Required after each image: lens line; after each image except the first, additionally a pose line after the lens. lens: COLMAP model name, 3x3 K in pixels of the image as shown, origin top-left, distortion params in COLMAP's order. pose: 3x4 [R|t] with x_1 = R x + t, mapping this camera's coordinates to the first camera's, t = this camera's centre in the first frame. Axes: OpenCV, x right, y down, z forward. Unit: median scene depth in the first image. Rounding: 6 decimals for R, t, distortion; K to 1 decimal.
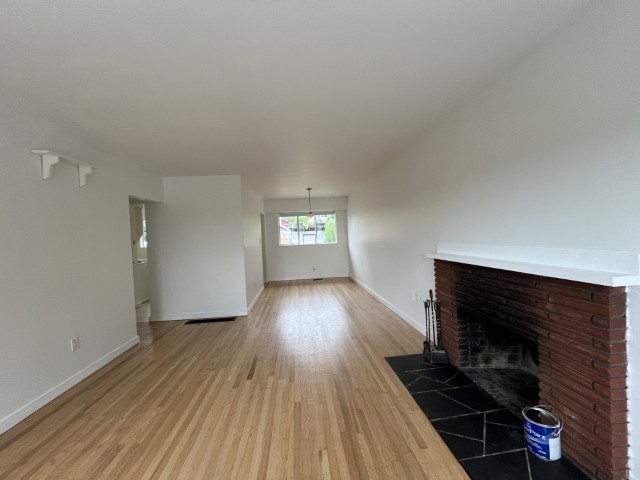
lens RADIAL K [[260.2, 0, 317.7], [0, 260.2, 239.7], [0, 0, 1]] dist [-0.004586, 0.000049]
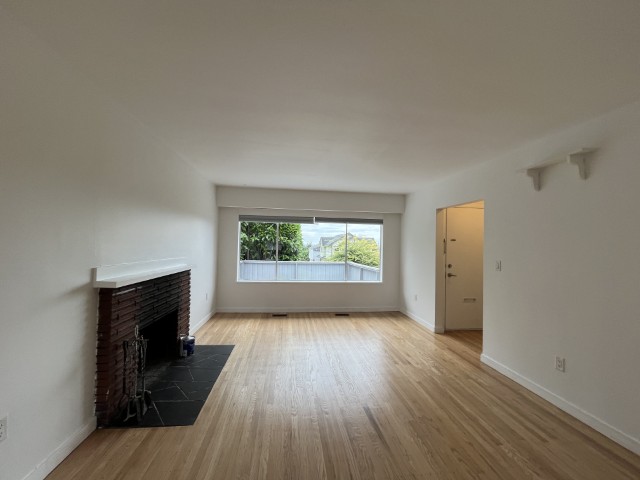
lens RADIAL K [[260.2, 0, 317.7], [0, 260.2, 239.7], [0, 0, 1]] dist [-0.004586, 0.000049]
pose [[-0.998862, 0.027078, -0.039254, -0.049870], [0.027341, 0.999607, -0.006188, -0.028439], [0.039071, -0.007254, -0.999210, 1.229777]]
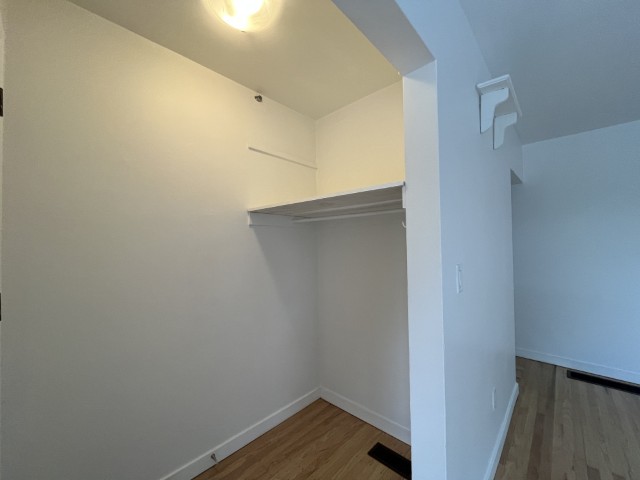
lens RADIAL K [[260.2, 0, 317.7], [0, 260.2, 239.7], [0, 0, 1]] dist [-0.004586, 0.000049]
pose [[0.669886, 0.028776, -0.741906, -0.507374], [-0.030281, 0.999476, 0.011424, 0.017684], [0.741846, 0.014813, 0.670406, 0.172917]]
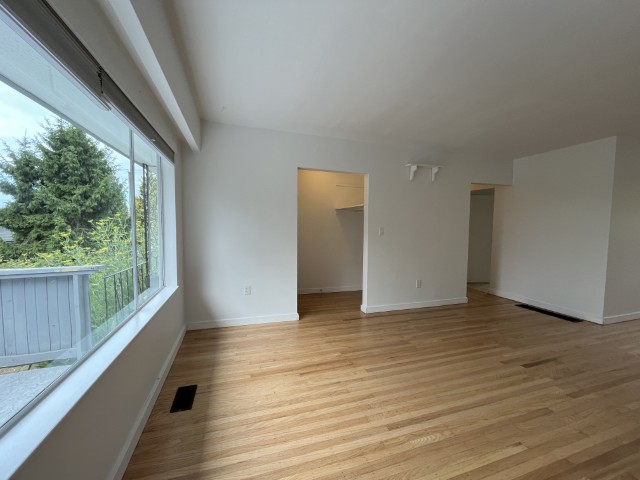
lens RADIAL K [[260.2, 0, 317.7], [0, 260.2, 239.7], [0, 0, 1]] dist [-0.004586, 0.000049]
pose [[0.230808, 0.103584, -0.967470, 0.283203], [-0.036673, 0.994537, 0.097733, 0.001650], [0.972308, 0.012922, 0.233346, 0.017071]]
